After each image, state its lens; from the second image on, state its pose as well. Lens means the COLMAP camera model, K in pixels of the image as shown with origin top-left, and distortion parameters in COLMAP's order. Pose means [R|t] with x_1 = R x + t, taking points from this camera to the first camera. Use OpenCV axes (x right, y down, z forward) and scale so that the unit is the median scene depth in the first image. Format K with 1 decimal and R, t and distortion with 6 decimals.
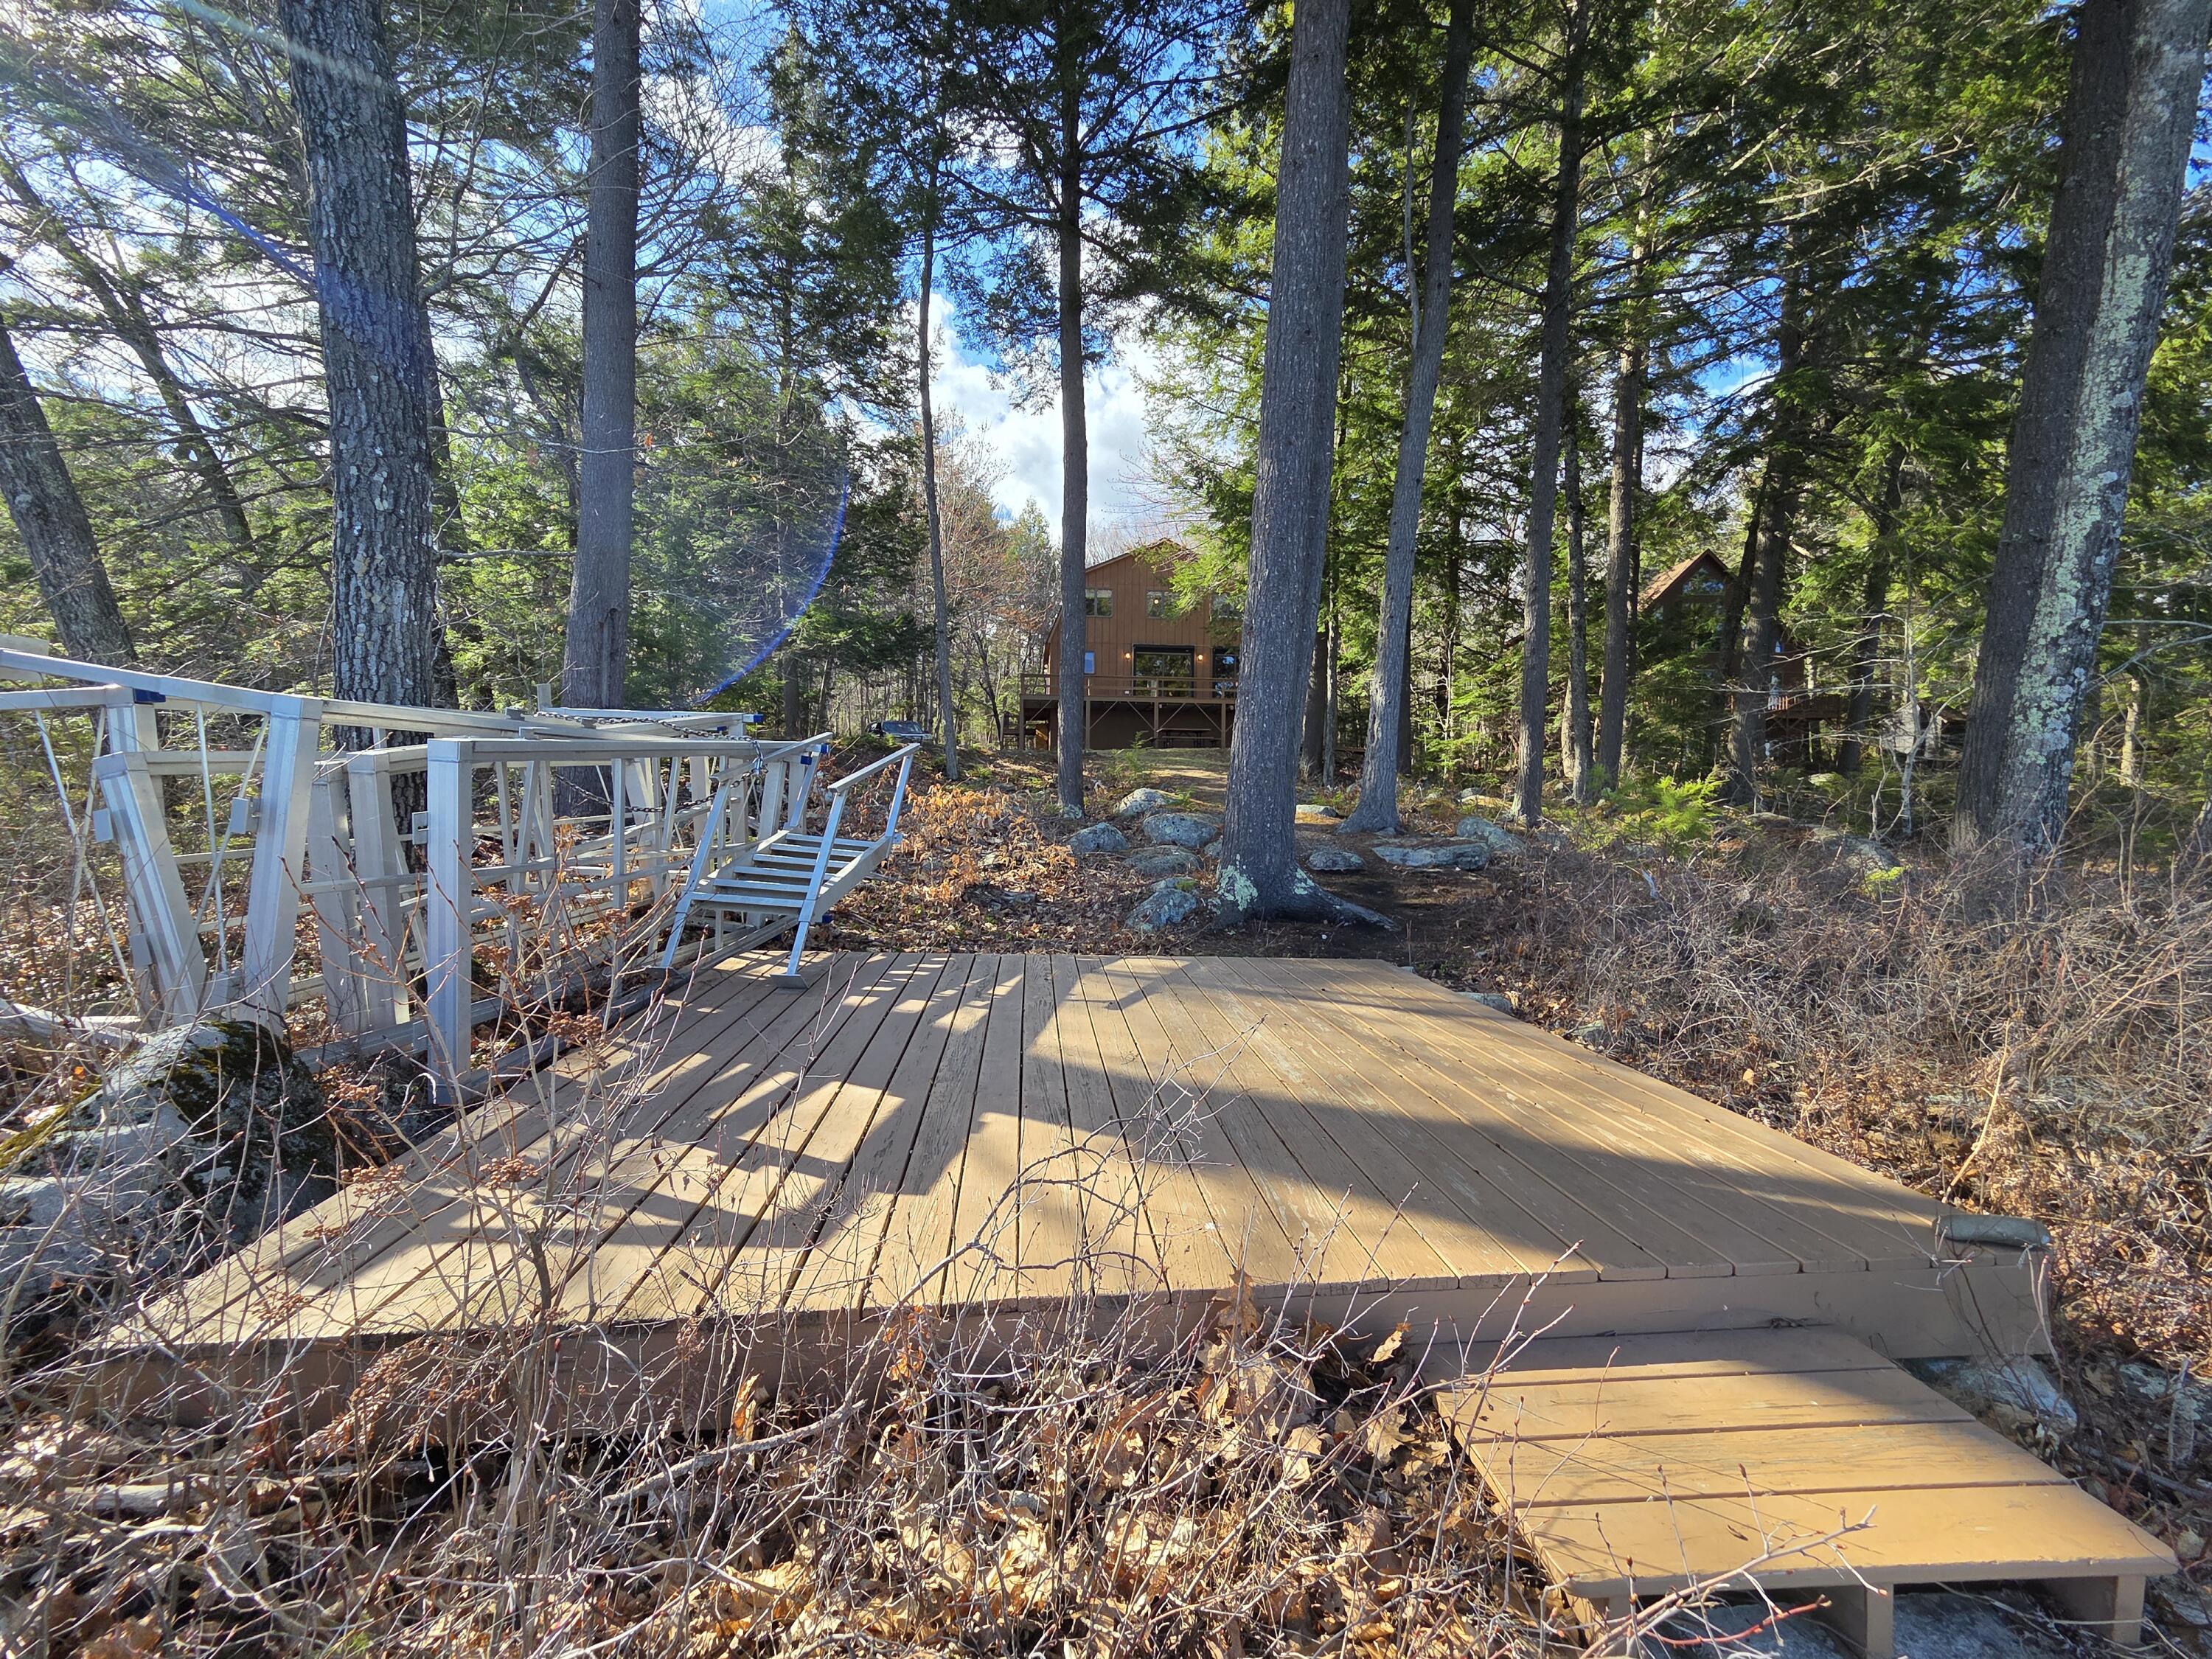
lens RADIAL K [[915.0, 0, 1100.5], [0, 915.0, 820.1], [0, 0, 1]] dist [-0.001625, 0.000330]
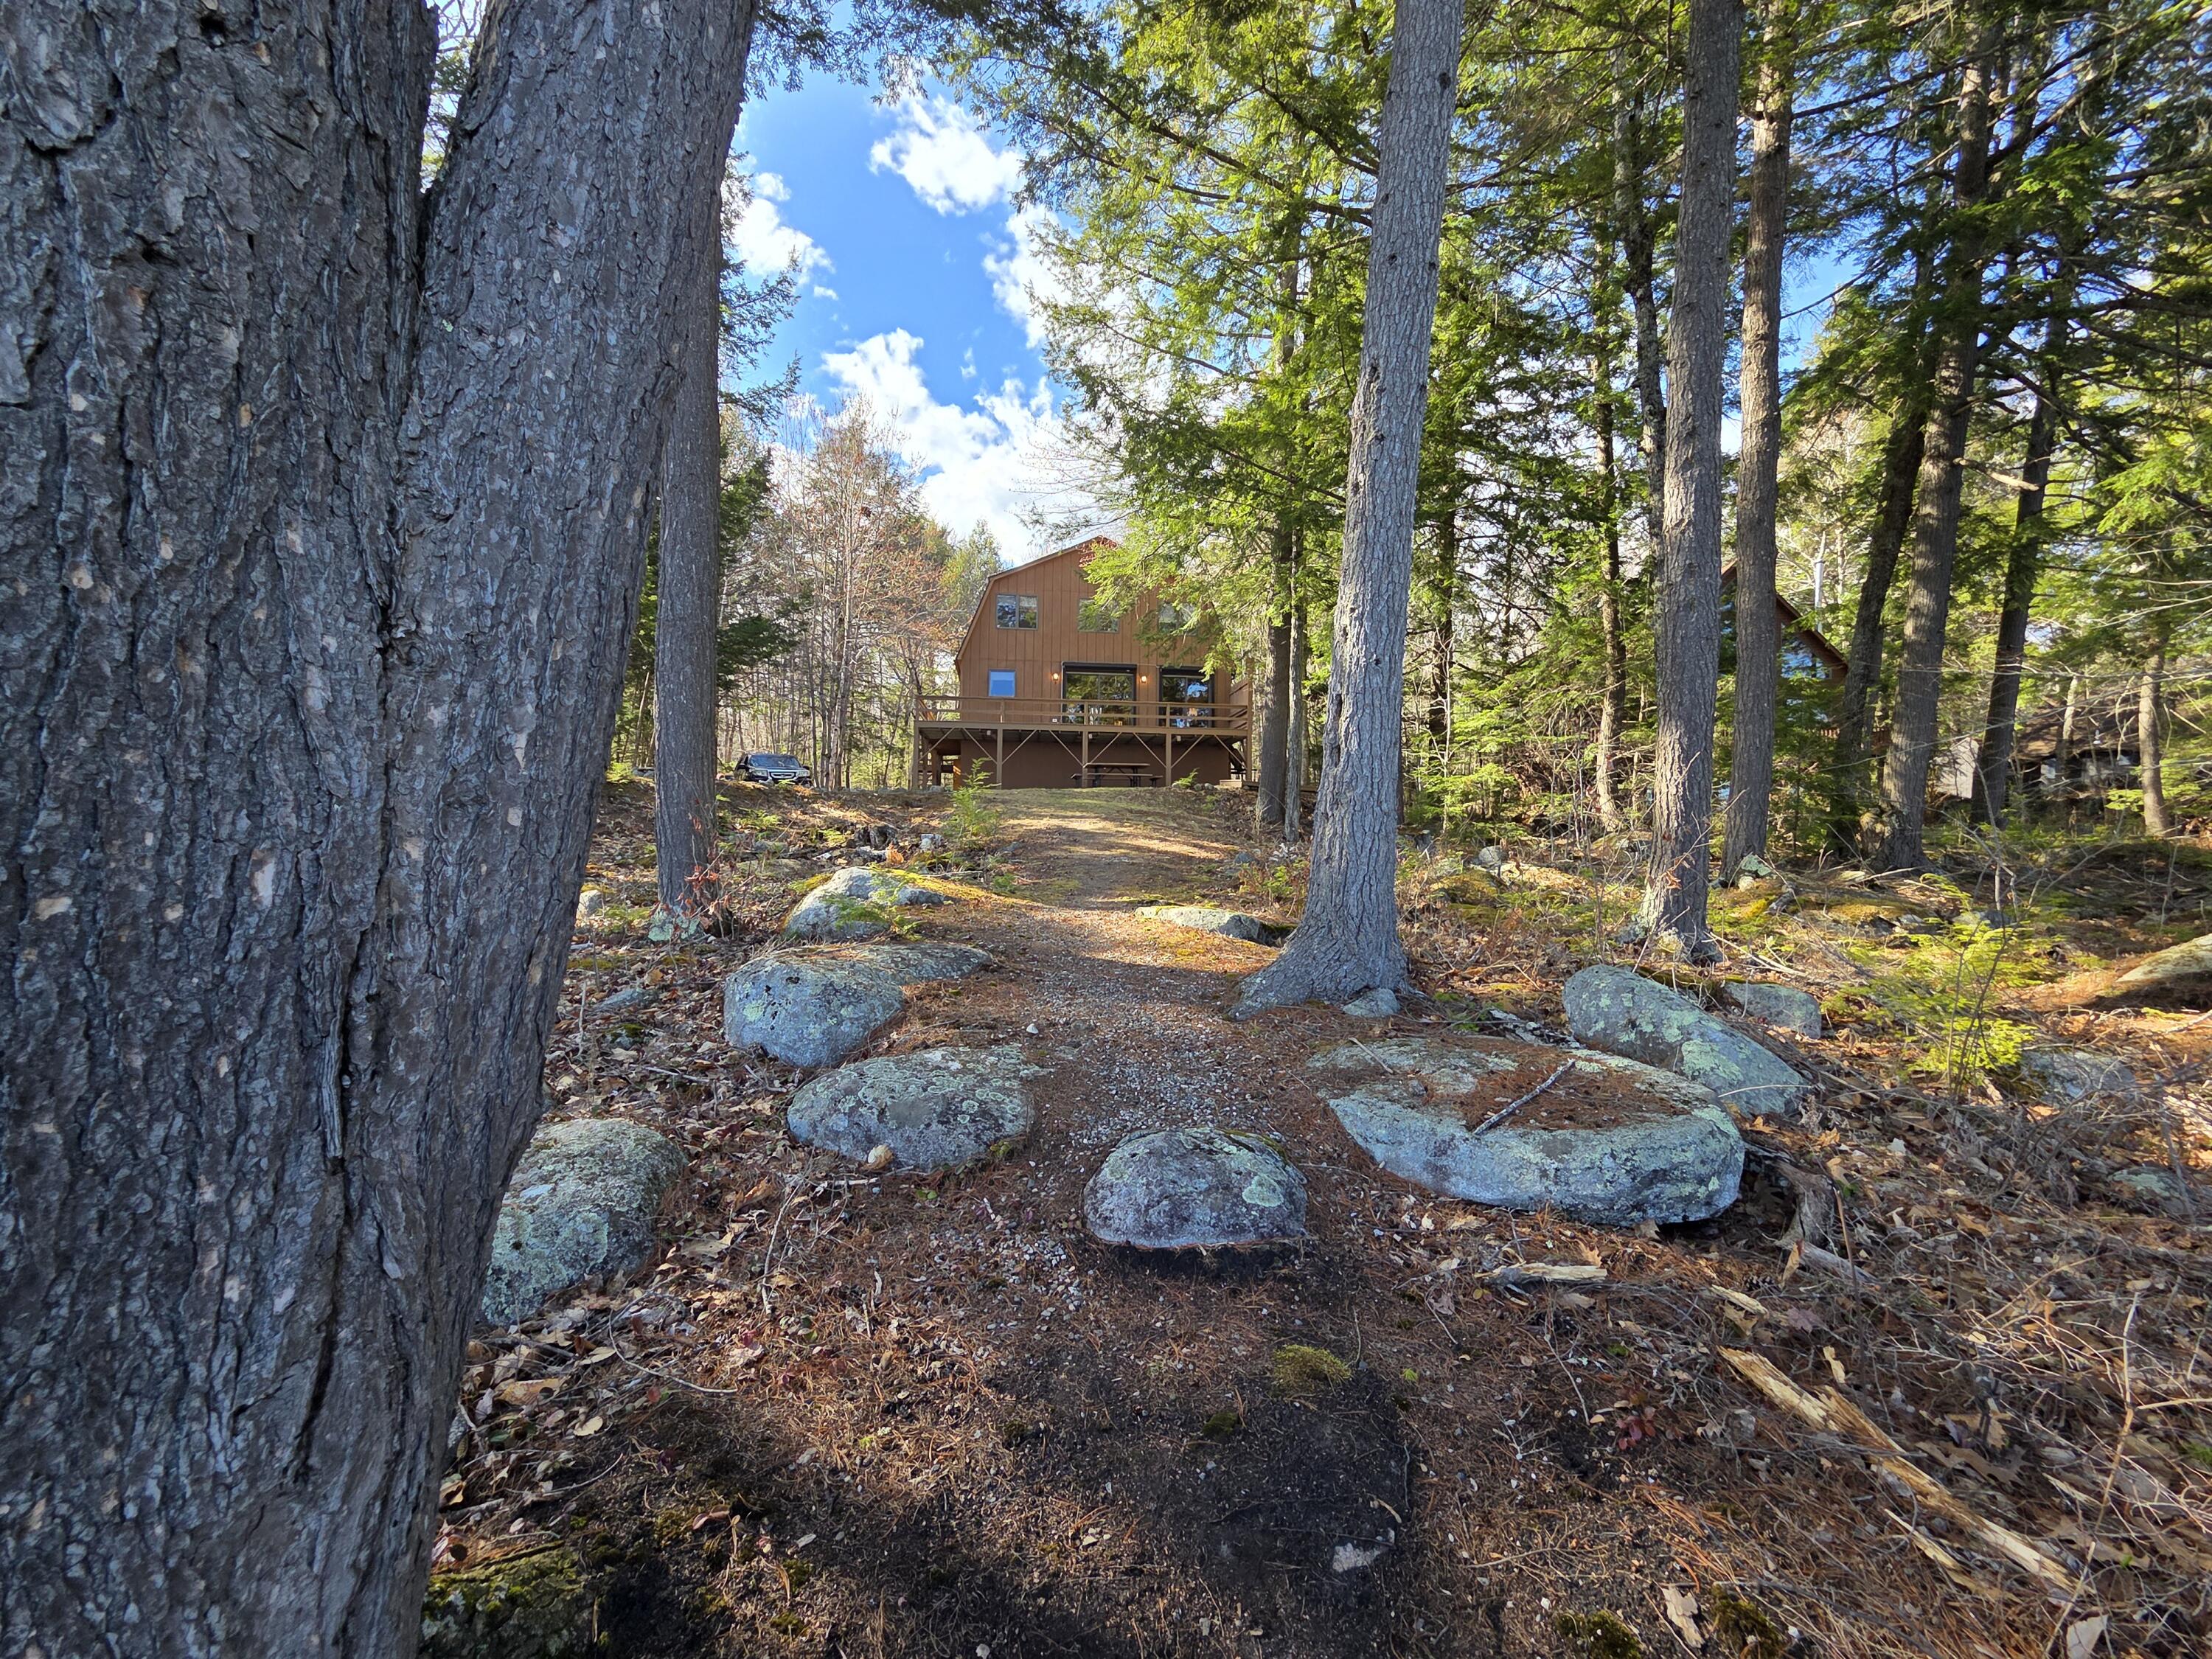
lens RADIAL K [[915.0, 0, 1100.5], [0, 915.0, 820.1], [0, 0, 1]] dist [-0.001625, 0.000330]
pose [[0.999846, 0.001670, 0.017451, 0.076155], [-0.000890, 0.999003, -0.044643, -0.017861], [-0.017508, 0.044621, 0.998851, 0.244882]]
